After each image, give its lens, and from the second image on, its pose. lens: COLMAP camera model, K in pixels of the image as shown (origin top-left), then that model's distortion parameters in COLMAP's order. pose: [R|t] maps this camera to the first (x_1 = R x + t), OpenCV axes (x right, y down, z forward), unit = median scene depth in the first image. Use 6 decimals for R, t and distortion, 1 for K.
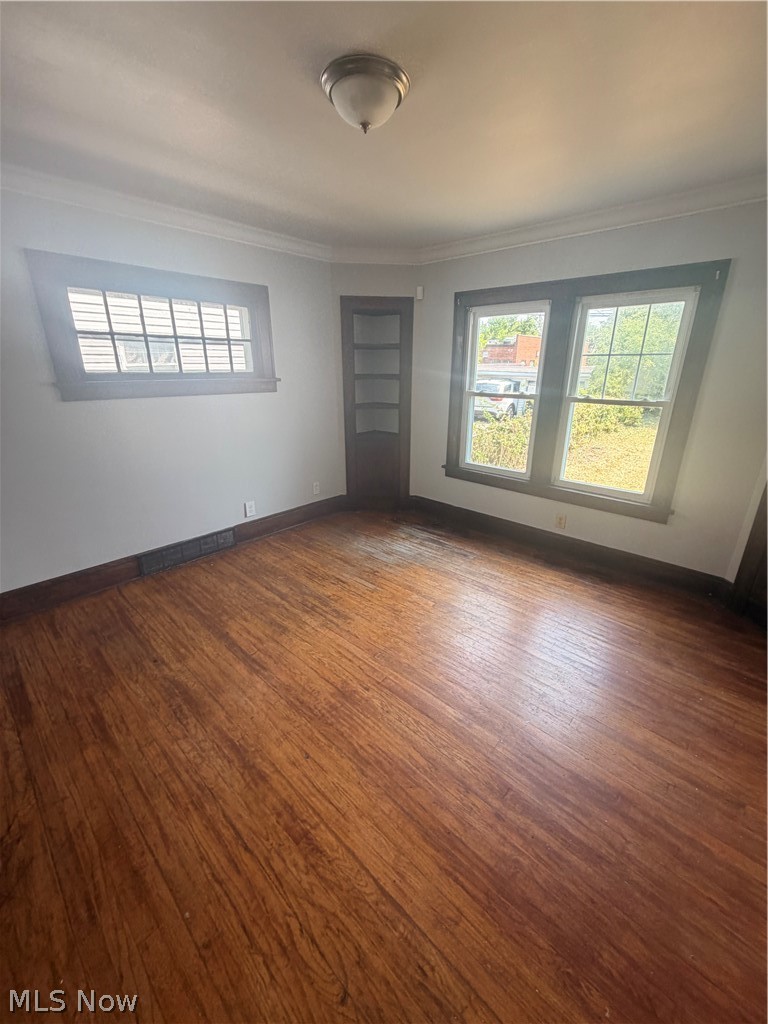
lens RADIAL K [[410.2, 0, 384.0], [0, 410.2, 512.0], [0, 0, 1]] dist [-0.000219, 0.000103]
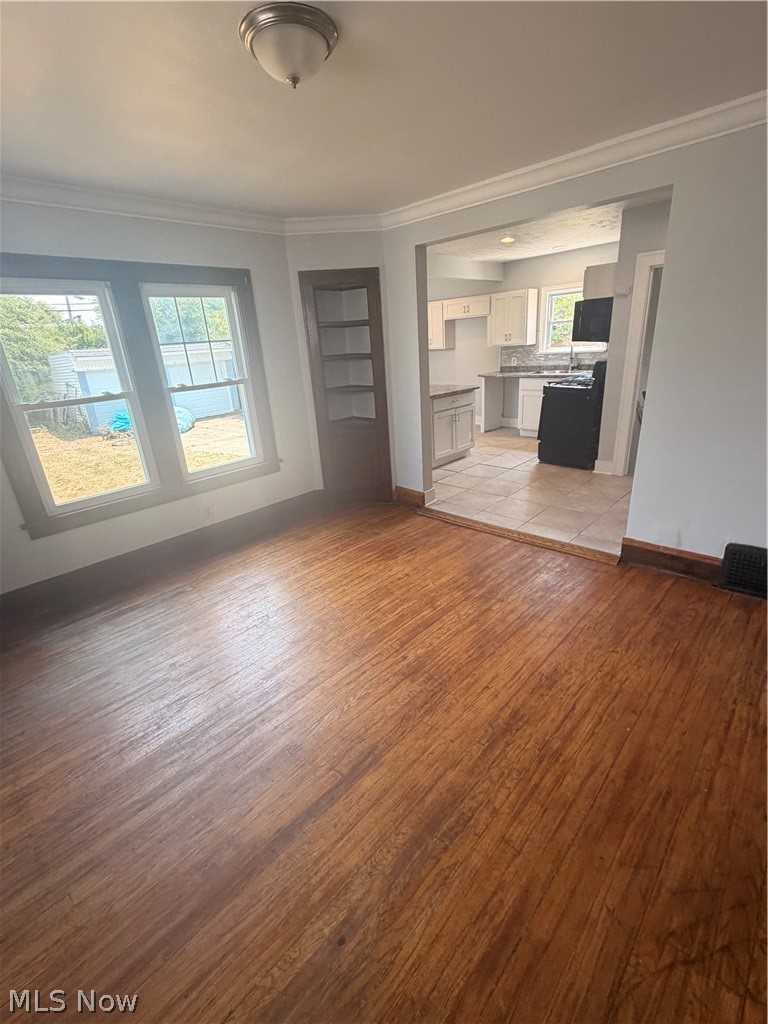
lens RADIAL K [[454.6, 0, 385.3], [0, 454.6, 515.3], [0, 0, 1]] dist [-0.000425, 0.000099]
pose [[0.010454, -0.367234, 0.930070, -1.017249], [0.399432, 0.854224, 0.332798, -0.284993], [-0.916703, 0.368021, 0.155615, 0.772673]]
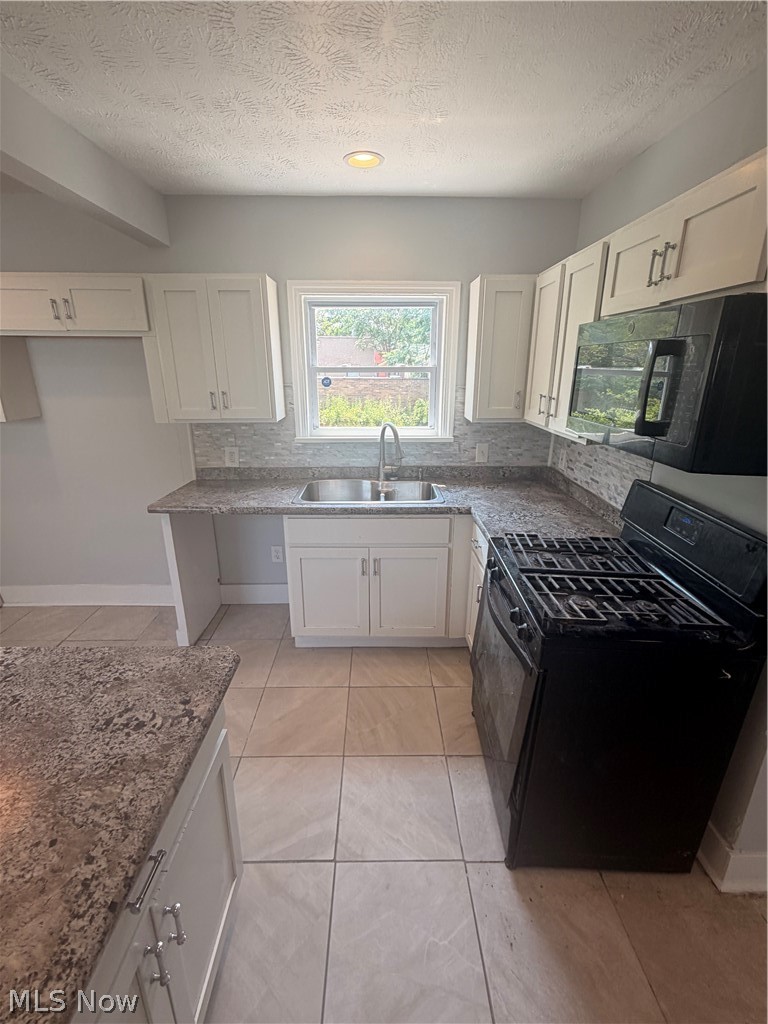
lens RADIAL K [[455.9, 0, 386.0], [0, 455.9, 509.1], [0, 0, 1]] dist [-0.000006, -0.000025]
pose [[-0.697719, -0.228912, 0.678813, 1.472426], [0.232944, 0.823578, 0.517162, -0.214142], [-0.677440, 0.518959, -0.521302, 0.454067]]
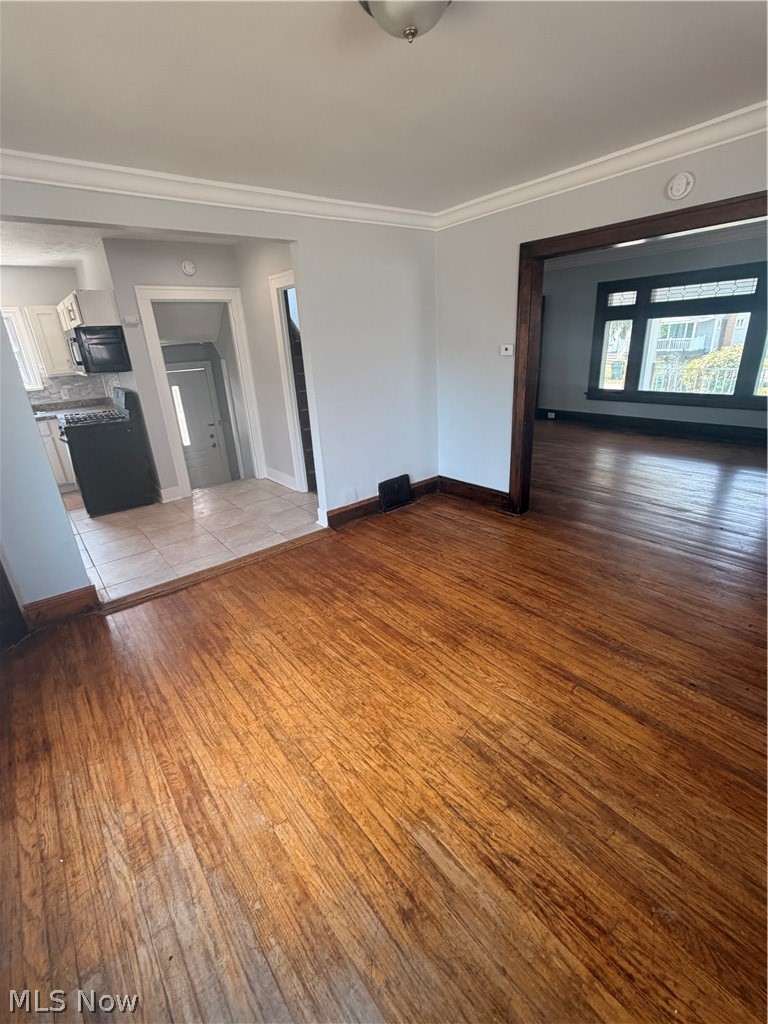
lens RADIAL K [[455.9, 0, 386.0], [0, 455.9, 509.1], [0, 0, 1]] dist [-0.000006, -0.000025]
pose [[-0.989216, -0.001287, 0.146461, -0.097228], [0.094706, 0.757175, 0.646310, -0.631575], [-0.111728, 0.653211, -0.748888, 1.749774]]
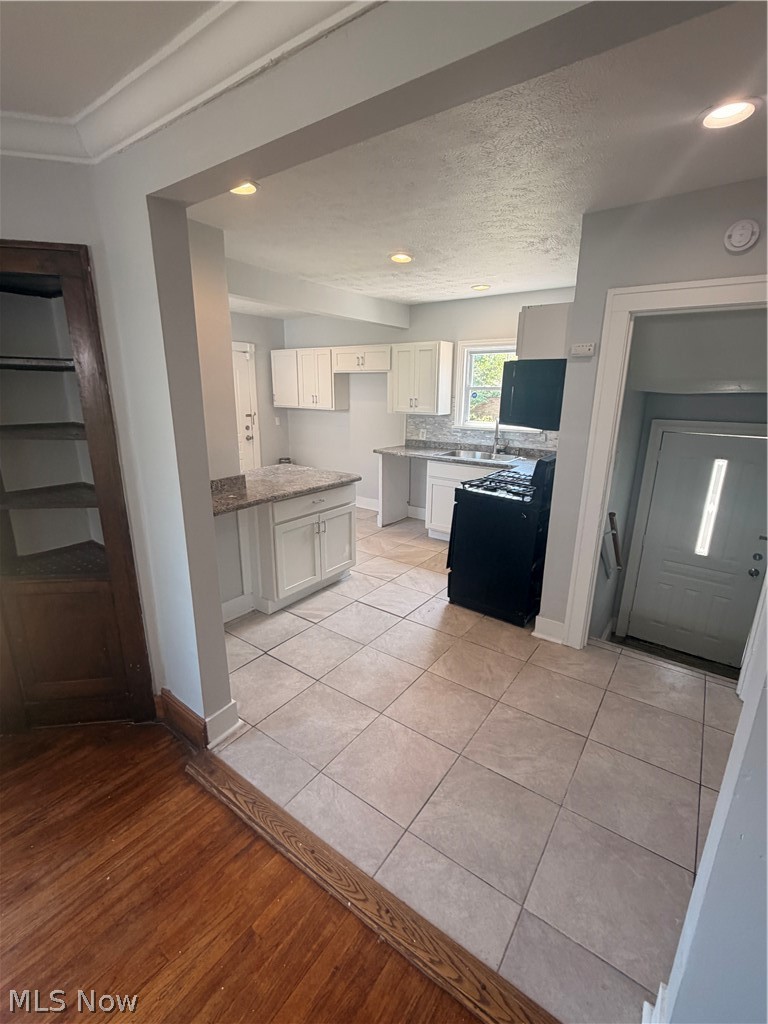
lens RADIAL K [[451.3, 0, 386.4], [0, 451.3, 516.1], [0, 0, 1]] dist [0.000367, -0.000094]
pose [[-0.126385, -0.280715, 0.951434, 0.165227], [0.325246, 0.894379, 0.307086, -0.174523], [-0.937145, 0.348261, -0.021735, 0.372406]]
